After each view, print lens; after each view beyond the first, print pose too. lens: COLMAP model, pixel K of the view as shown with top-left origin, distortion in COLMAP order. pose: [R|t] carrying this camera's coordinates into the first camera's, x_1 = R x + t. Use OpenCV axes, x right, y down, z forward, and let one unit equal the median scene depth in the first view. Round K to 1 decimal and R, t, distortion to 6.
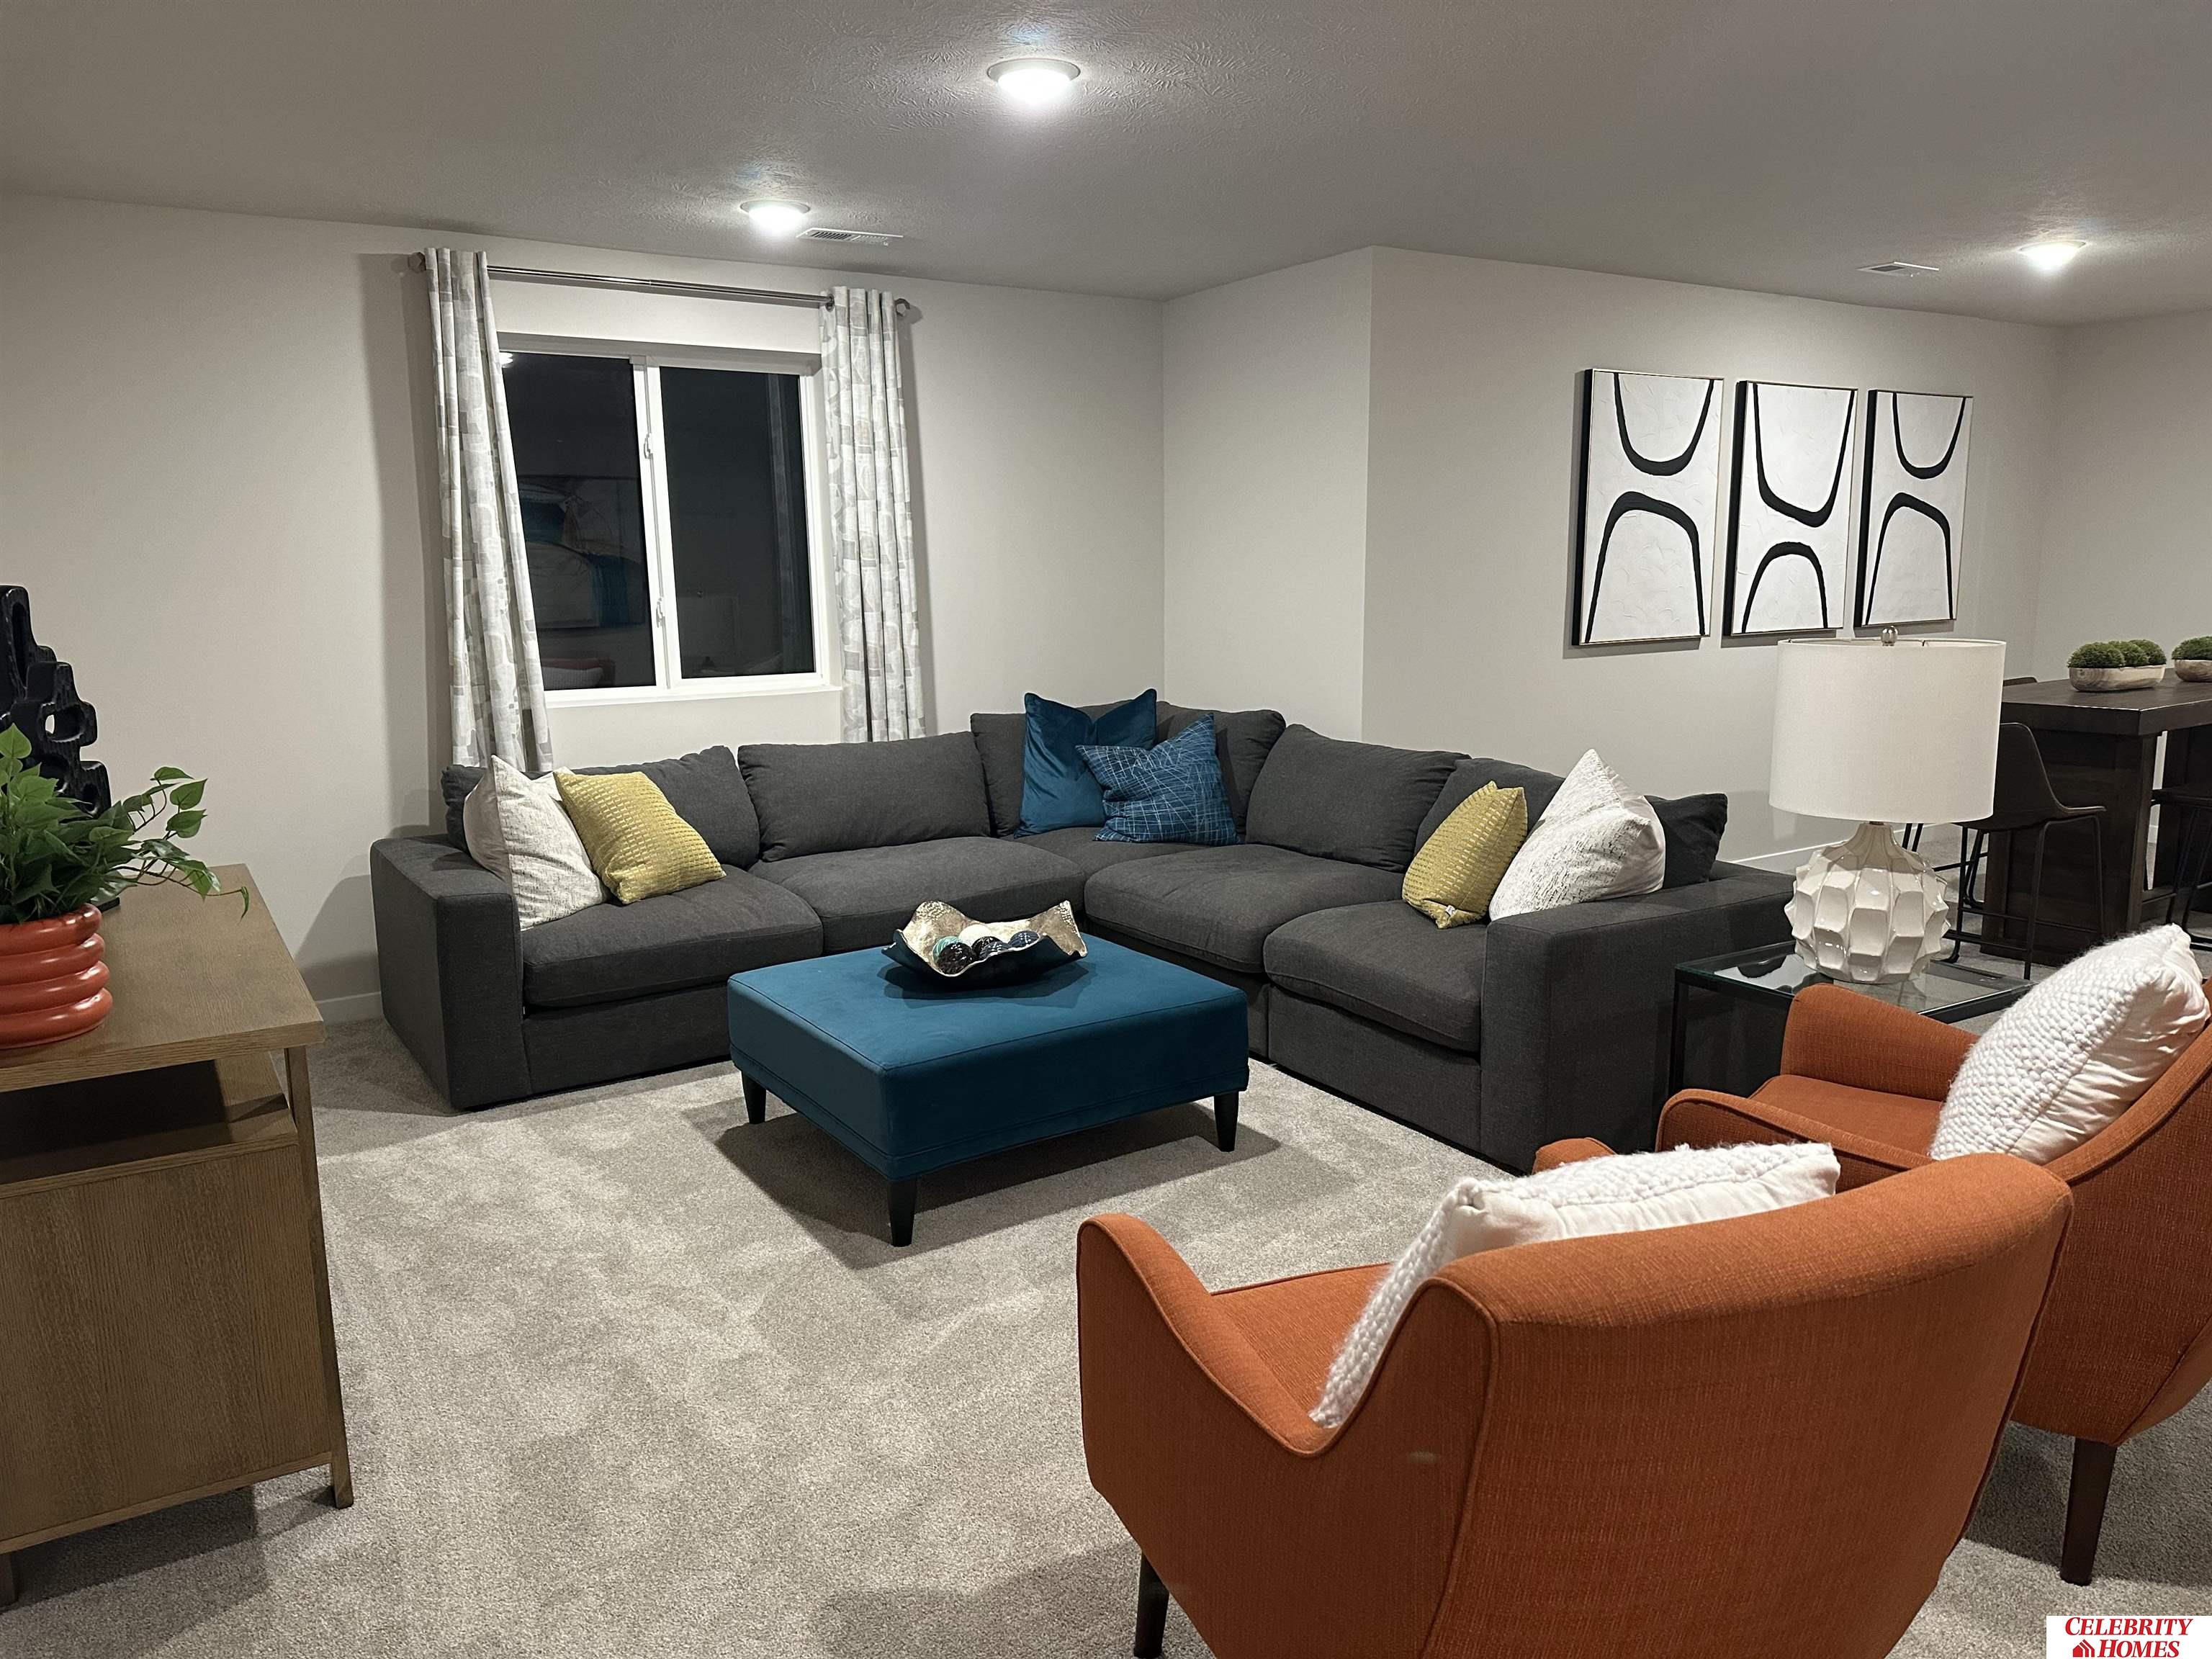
lens RADIAL K [[1578.2, 0, 1106.0], [0, 1578.2, 829.5], [0, 0, 1]] dist [0.033303, -0.000411]
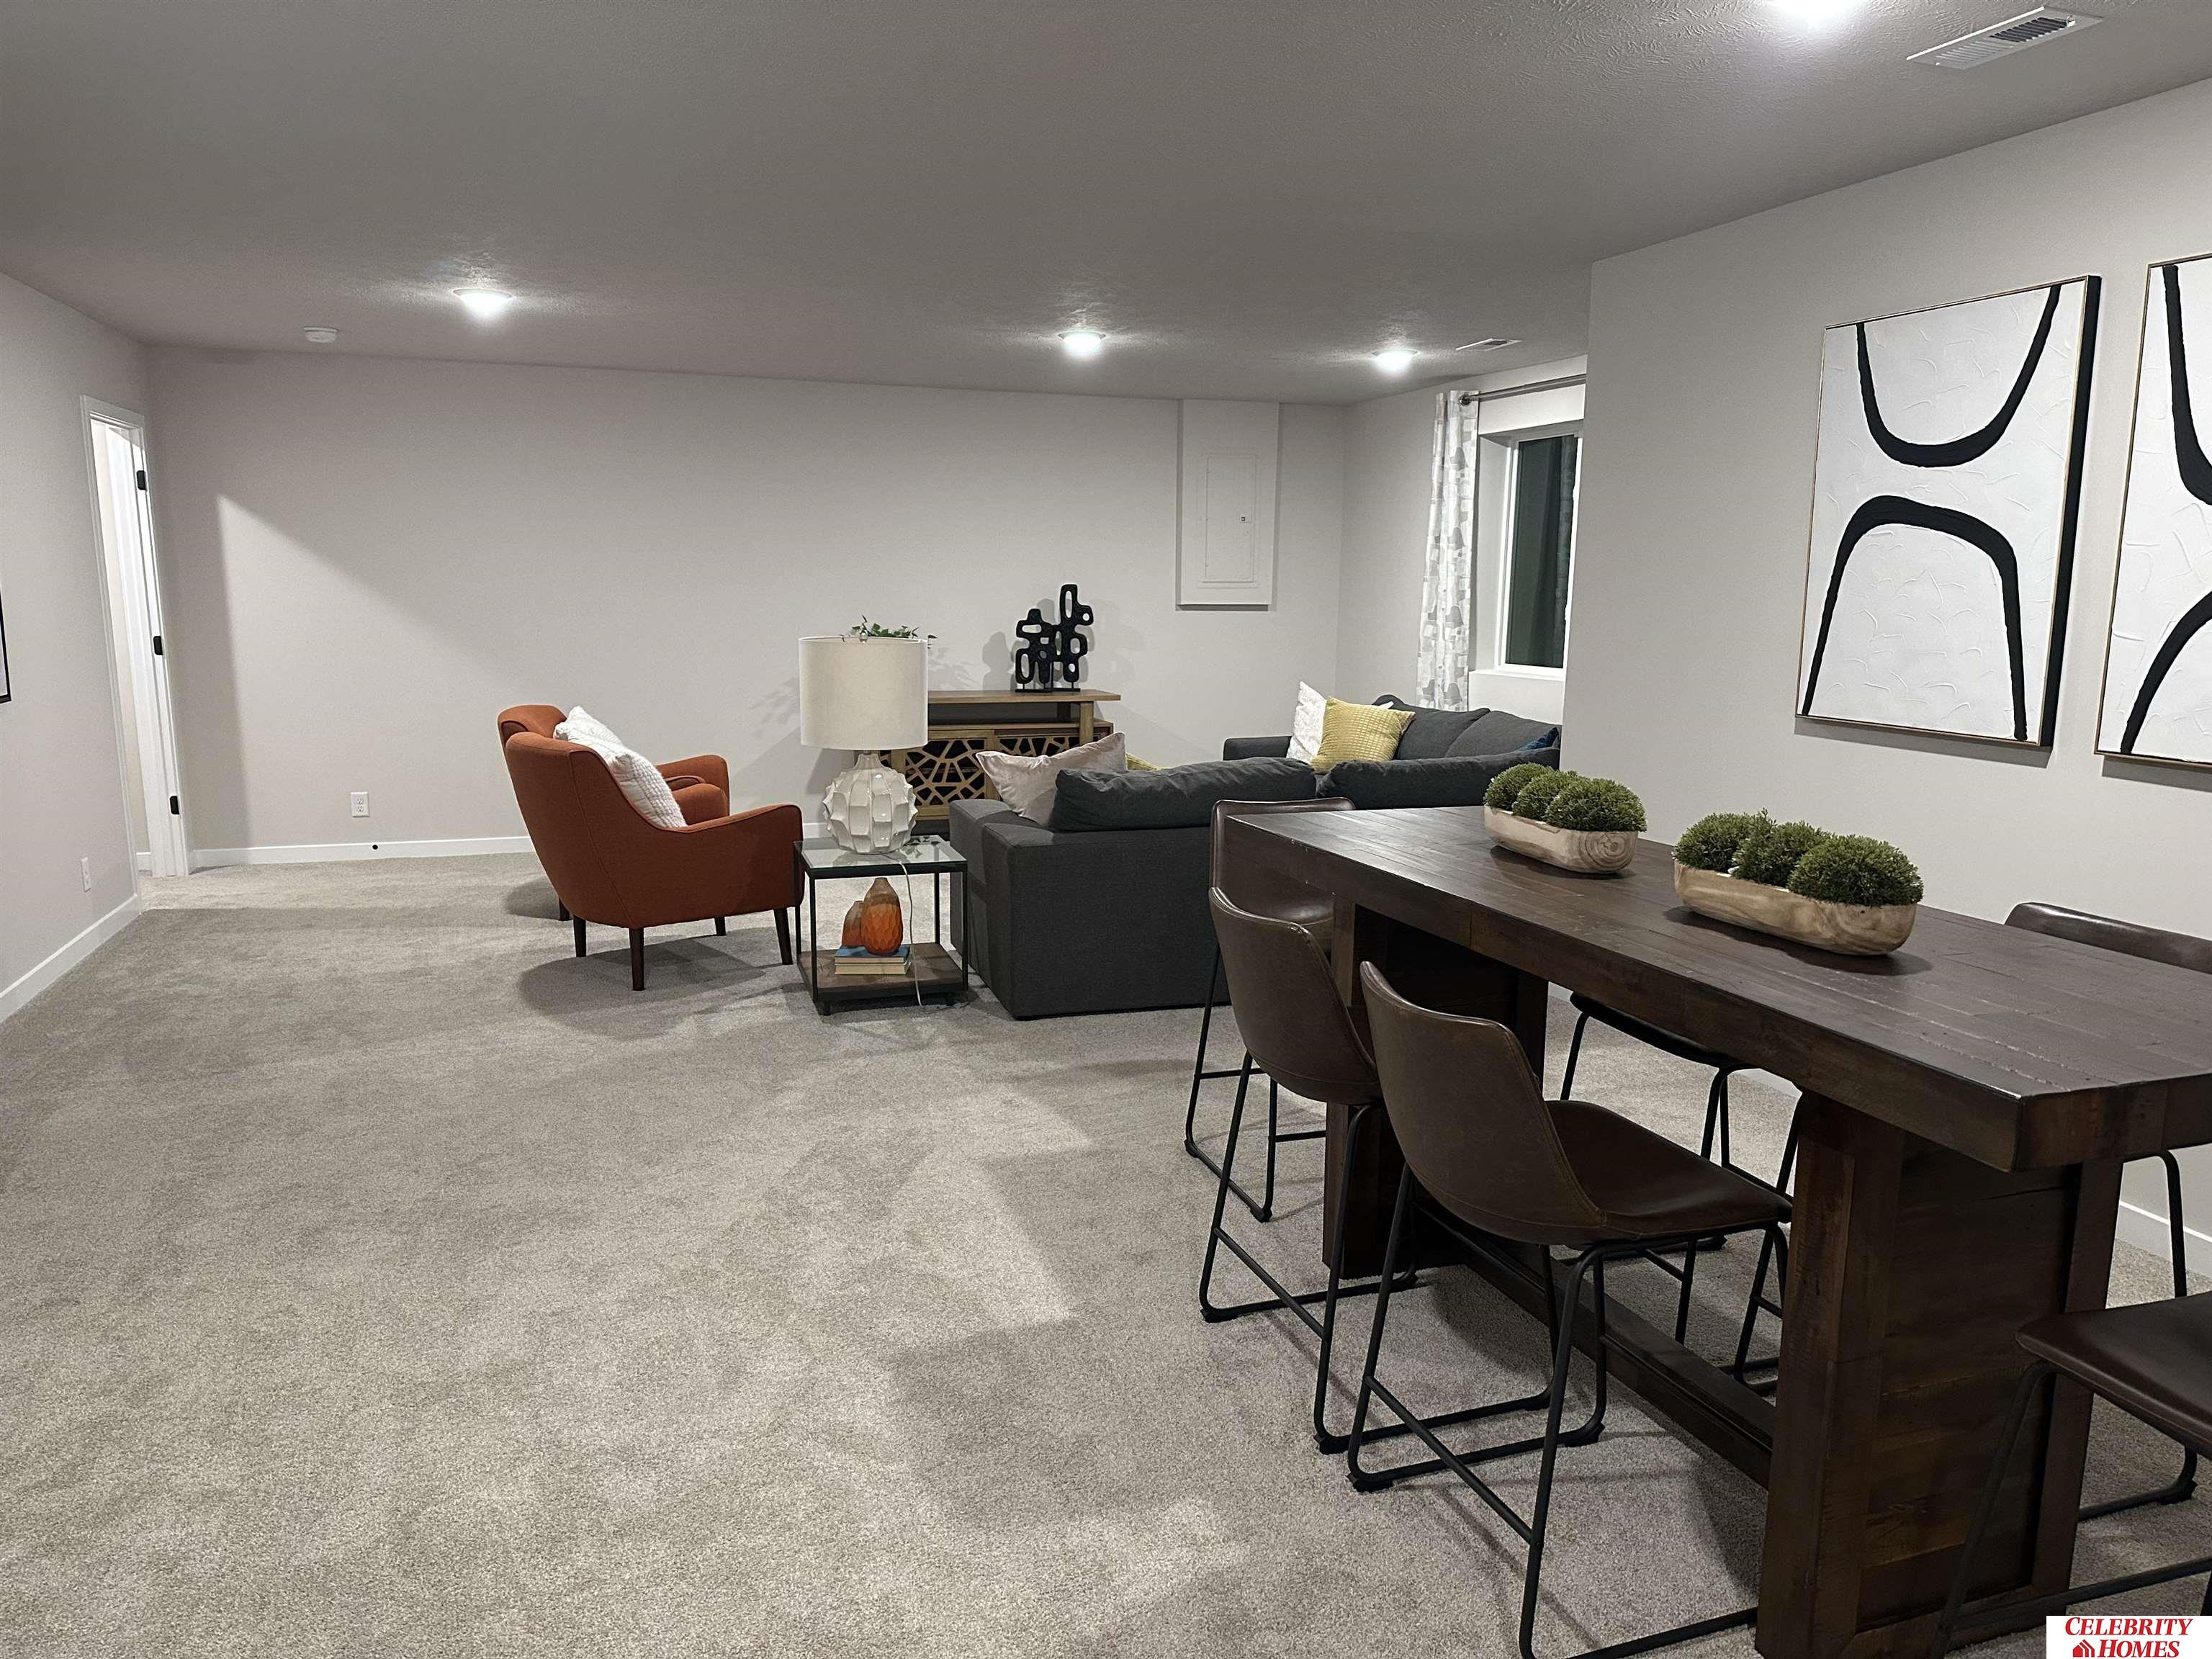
lens RADIAL K [[1521.8, 0, 1106.0], [0, 1521.8, 829.5], [0, 0, 1]] dist [-0.008594, -0.003520]
pose [[-0.224673, 0.174980, -0.958595, 1.020520], [-0.170174, 0.961582, 0.215410, -0.160502], [0.959460, 0.211525, -0.186265, 0.836411]]
